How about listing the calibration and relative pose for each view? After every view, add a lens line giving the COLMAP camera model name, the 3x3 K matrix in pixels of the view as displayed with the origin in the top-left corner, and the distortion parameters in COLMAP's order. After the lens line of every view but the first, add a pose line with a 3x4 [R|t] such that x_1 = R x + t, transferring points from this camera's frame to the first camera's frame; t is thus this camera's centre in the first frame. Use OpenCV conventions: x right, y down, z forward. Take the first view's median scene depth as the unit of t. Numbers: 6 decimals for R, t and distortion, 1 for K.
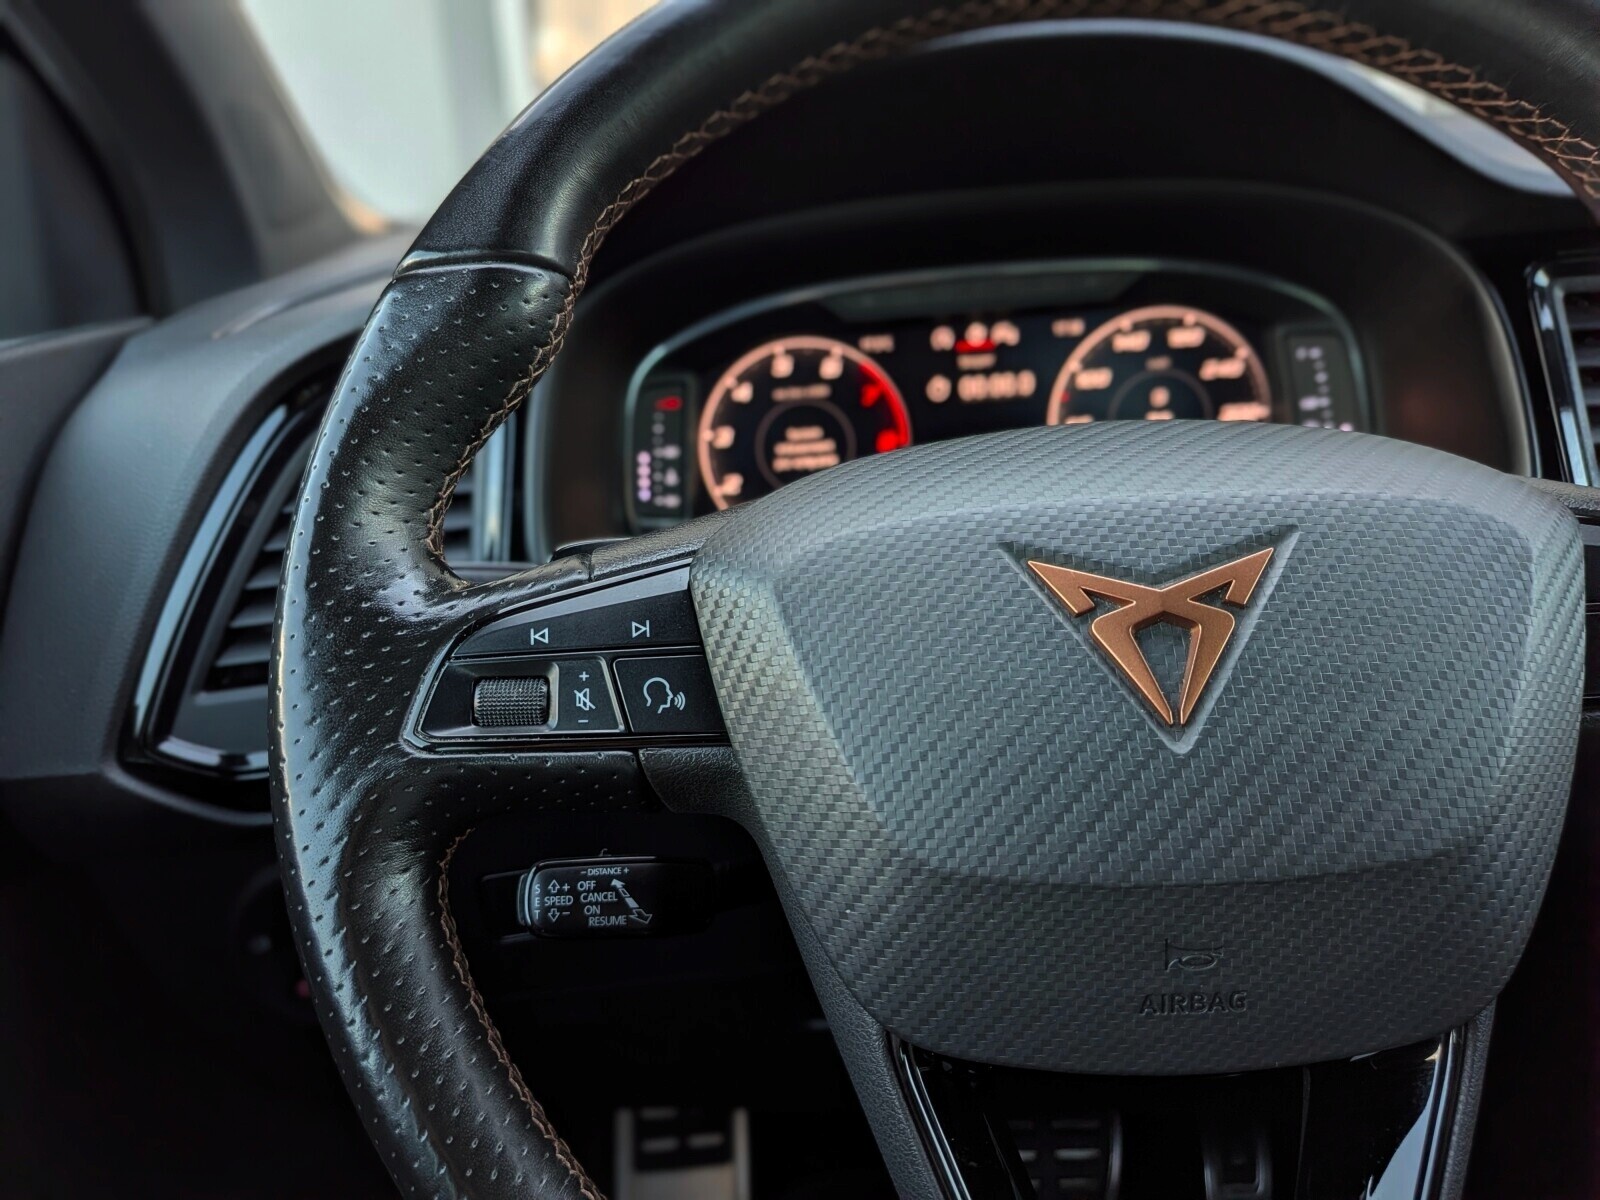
lens RADIAL K [[1163.4, 0, 772.8], [0, 1163.4, 606.3], [0, 0, 1]] dist [0.053227, -0.098270]
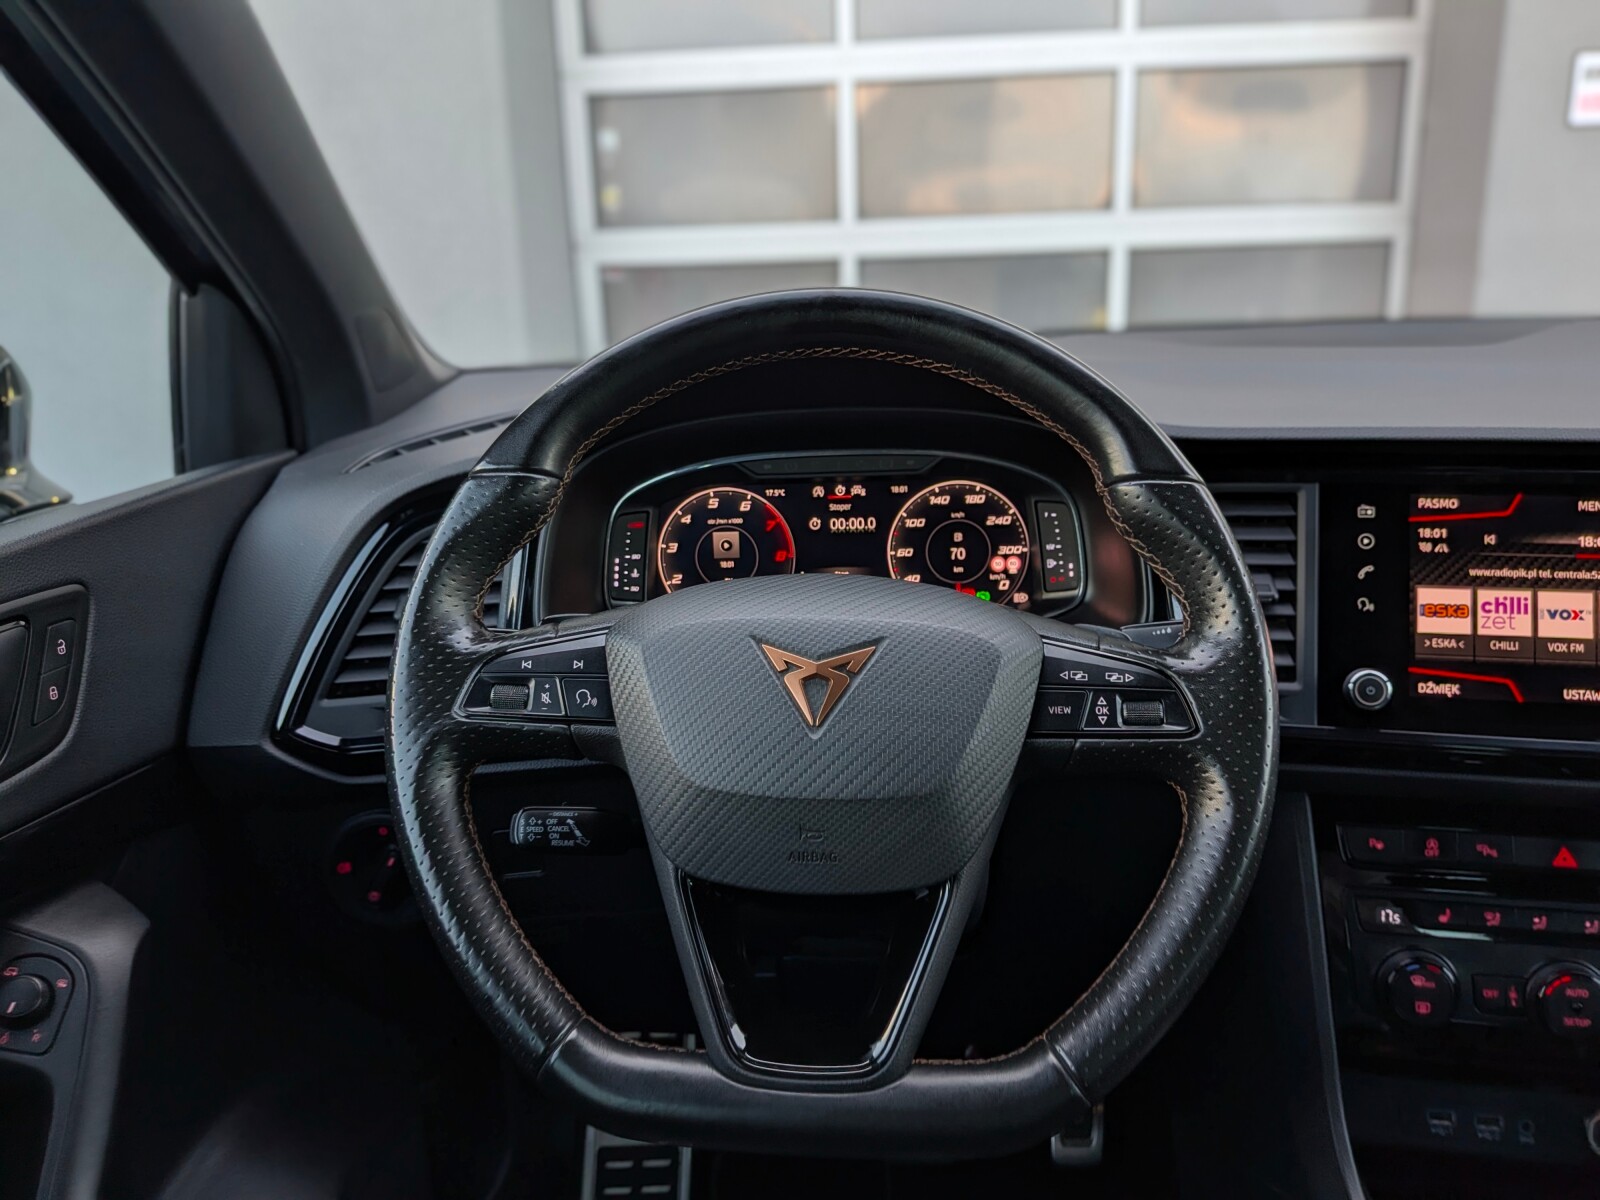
lens RADIAL K [[1163.4, 0, 801.4], [0, 1163.4, 588.0], [0, 0, 1]] dist [0.053227, -0.098270]
pose [[0.998751, 0.049217, -0.008559, 0.145074], [-0.049661, 0.996761, -0.063264, -0.006640], [0.005418, 0.063610, 0.997960, -0.516670]]
